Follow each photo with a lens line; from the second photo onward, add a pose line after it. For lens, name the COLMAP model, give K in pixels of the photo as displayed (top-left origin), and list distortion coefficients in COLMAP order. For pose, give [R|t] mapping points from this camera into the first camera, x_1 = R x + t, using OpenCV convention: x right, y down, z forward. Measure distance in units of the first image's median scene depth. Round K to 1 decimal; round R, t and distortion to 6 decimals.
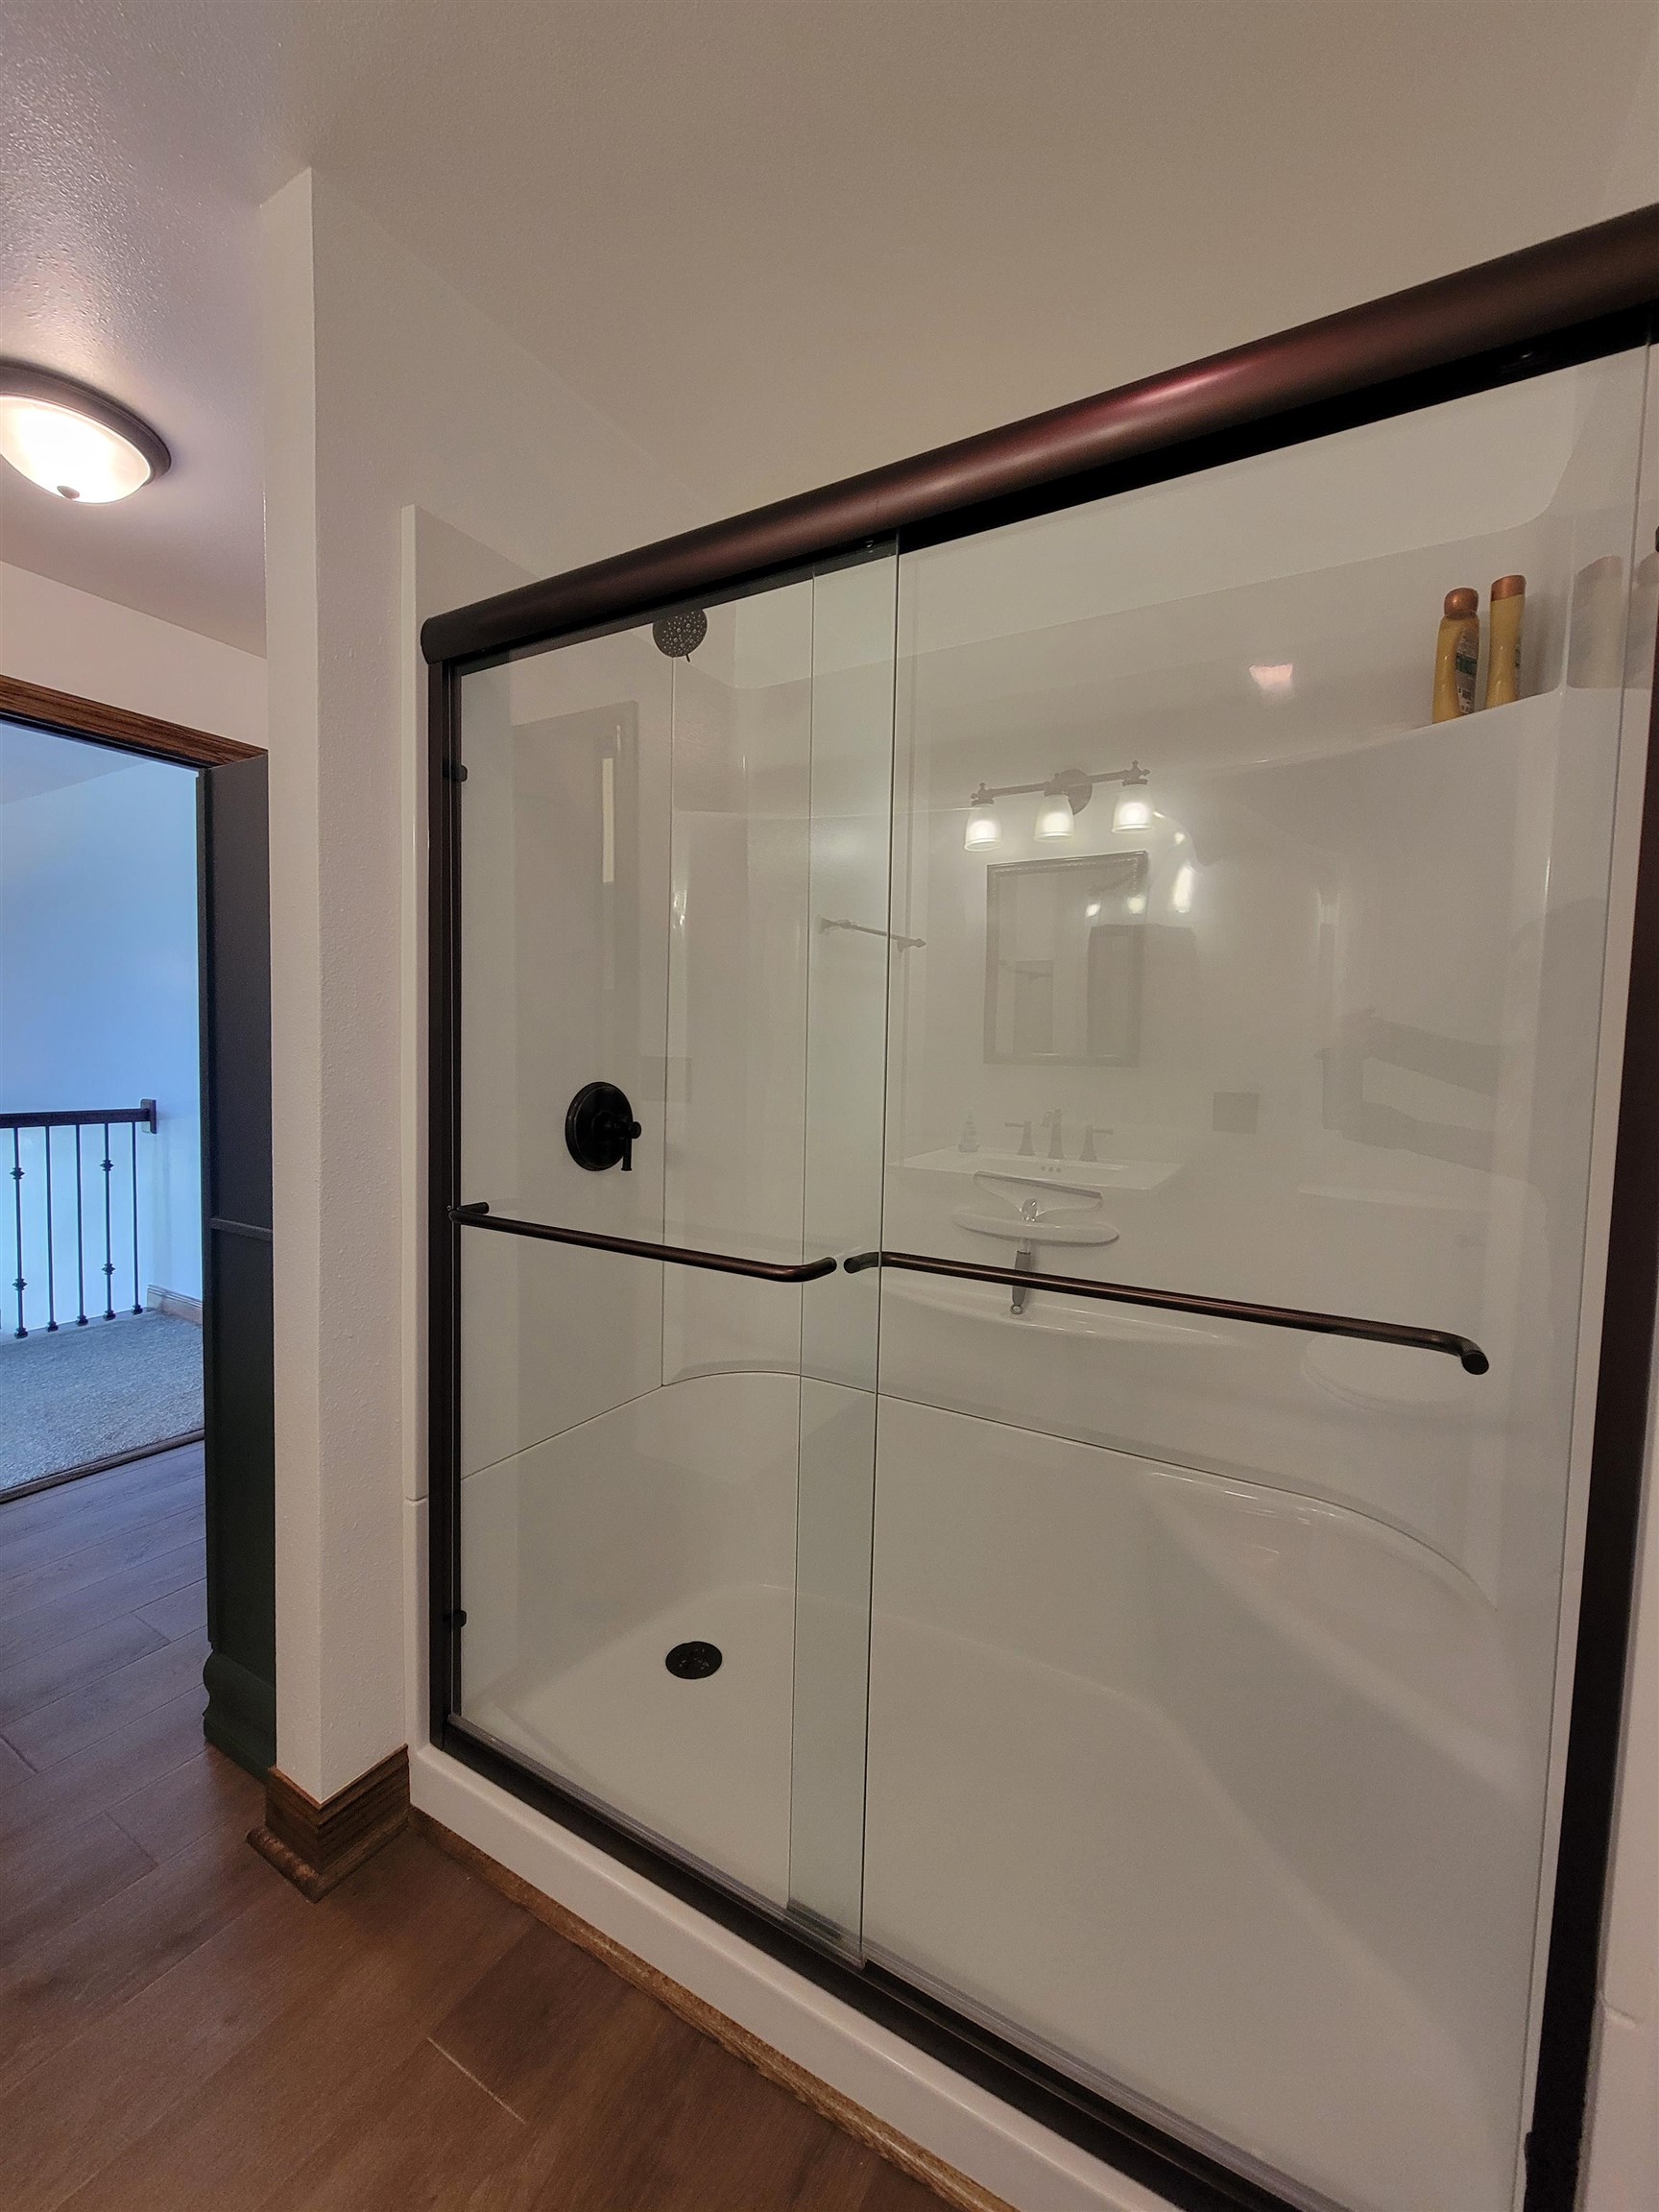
lens RADIAL K [[911.5, 0, 825.2], [0, 911.5, 1100.6], [0, 0, 1]] dist [0.004217, 0.000054]
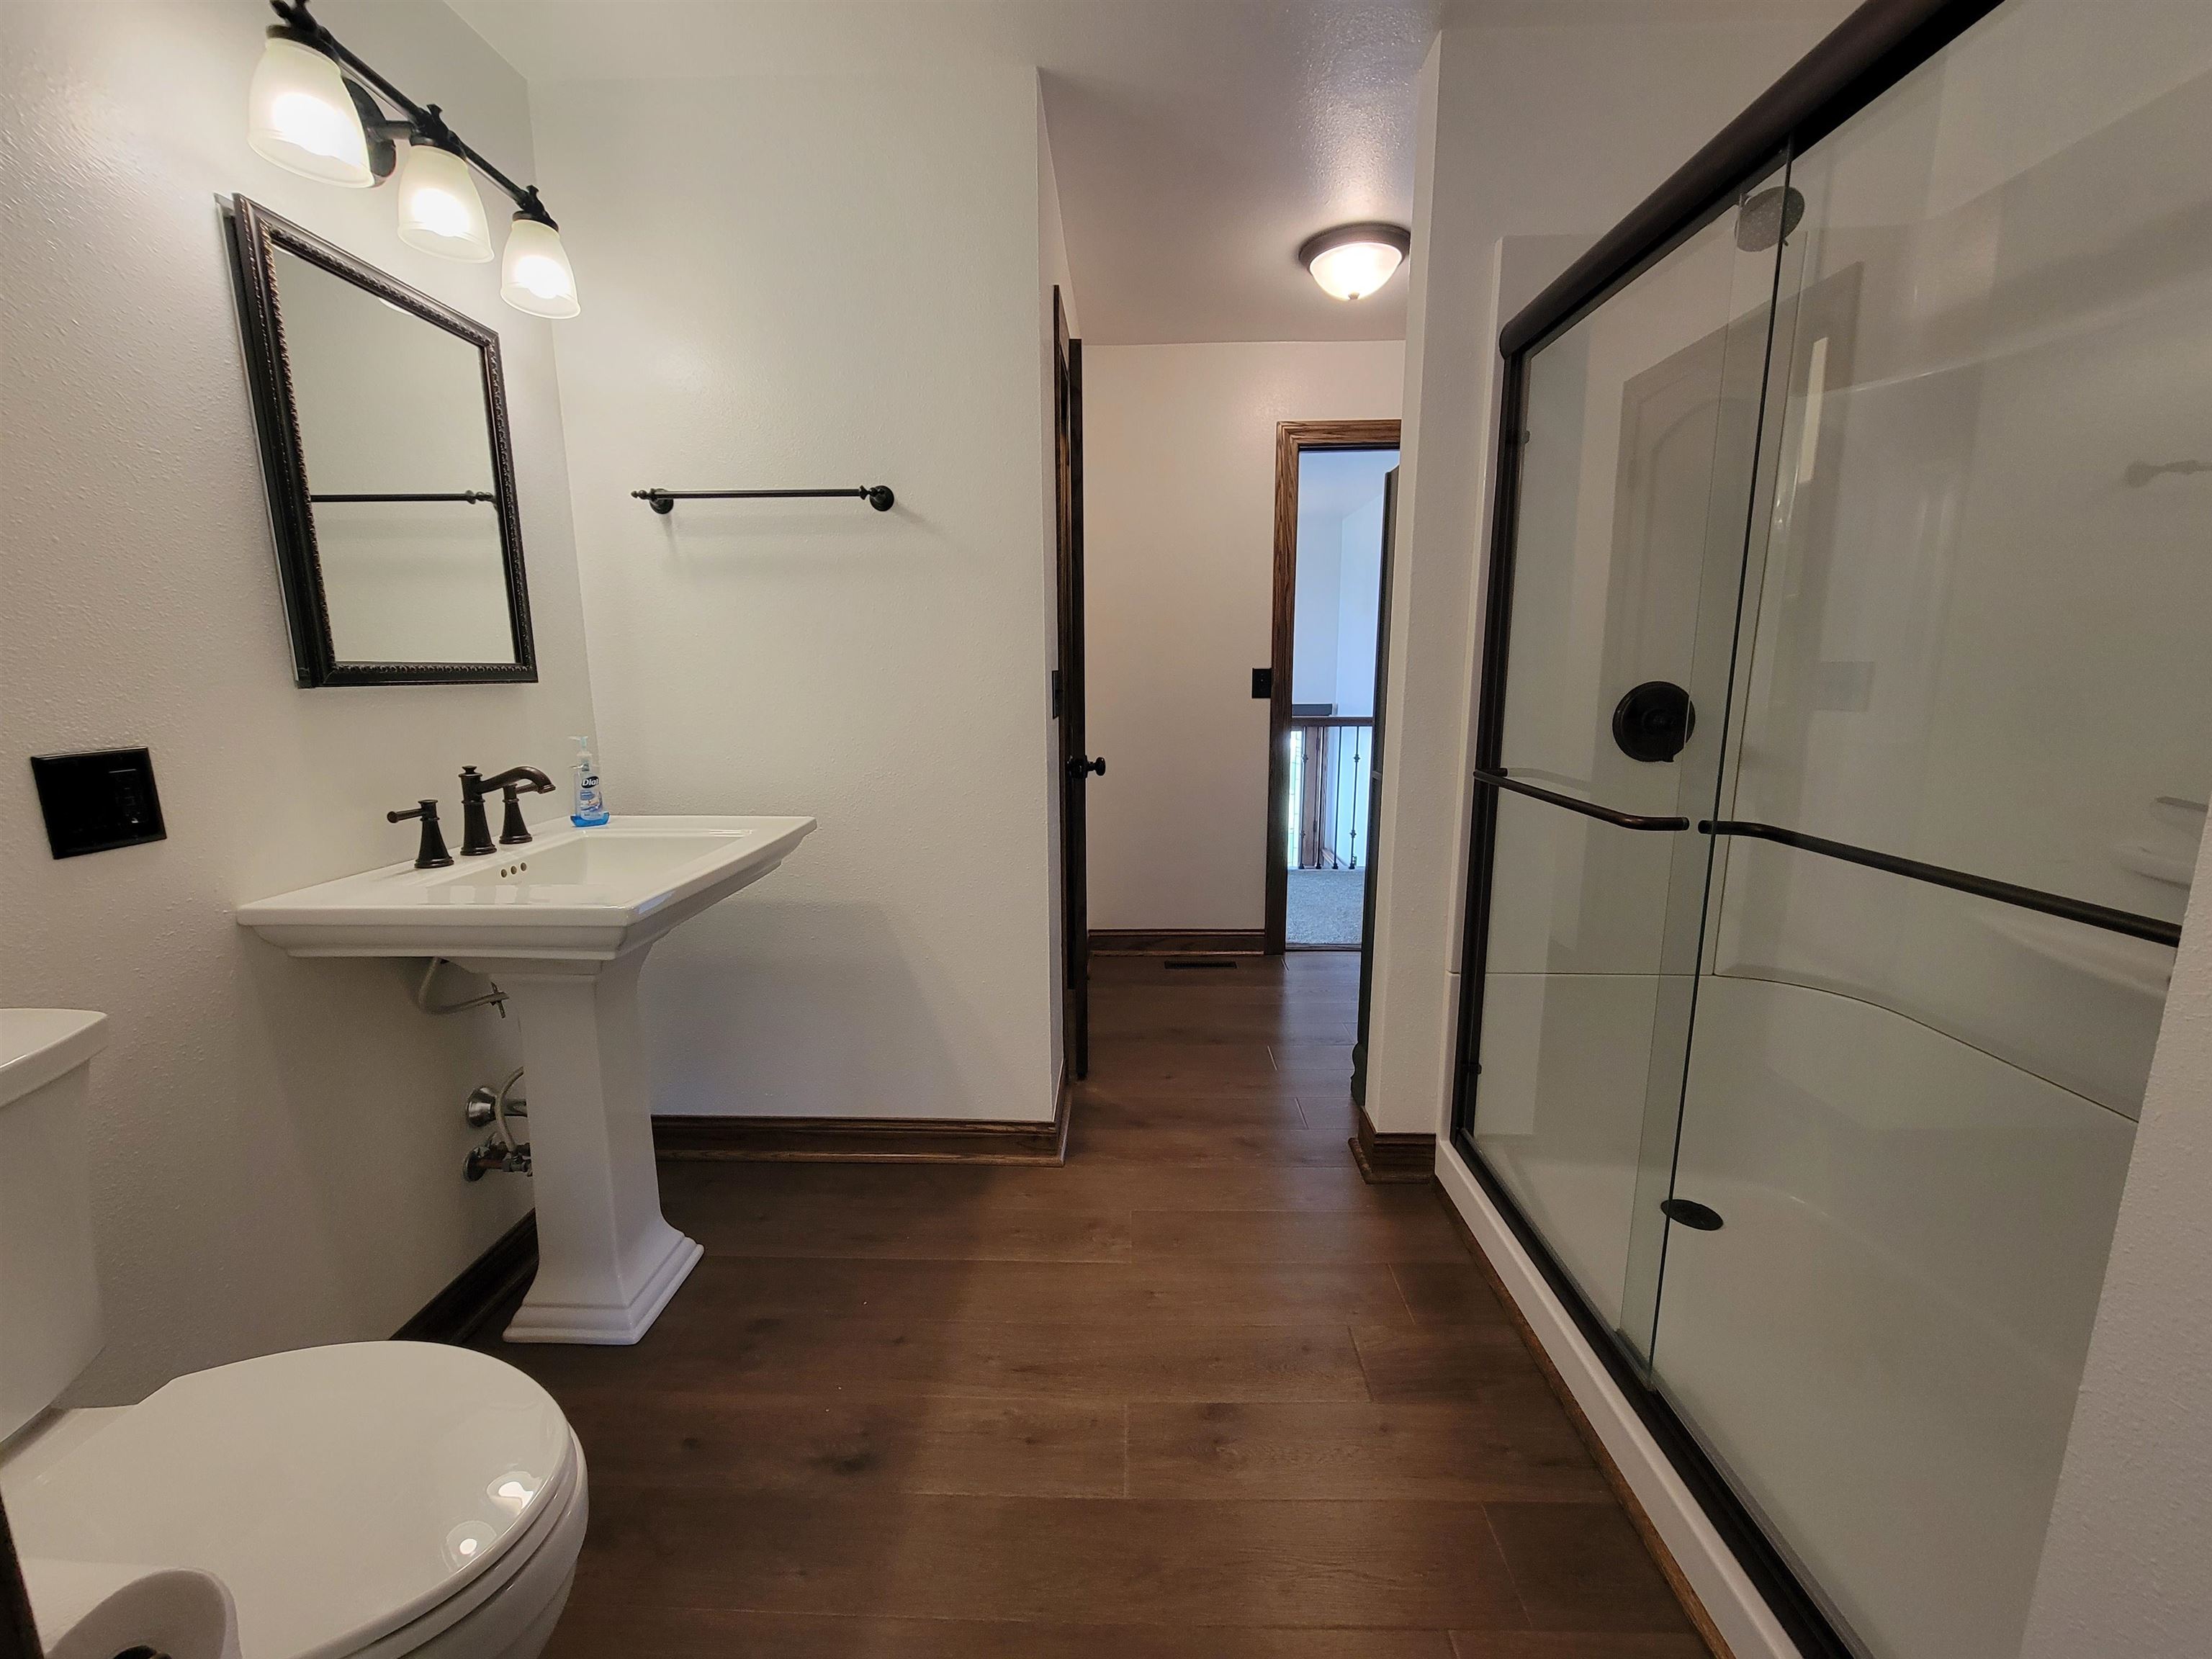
lens RADIAL K [[911.5, 0, 1104.9], [0, 911.5, 831.5], [0, 0, 1]] dist [0.004217, 0.000054]
pose [[0.486237, 0.135163, -0.863310, 0.493529], [-0.038755, 0.990328, 0.133222, 0.047050], [0.872967, -0.031320, 0.486772, -0.168079]]
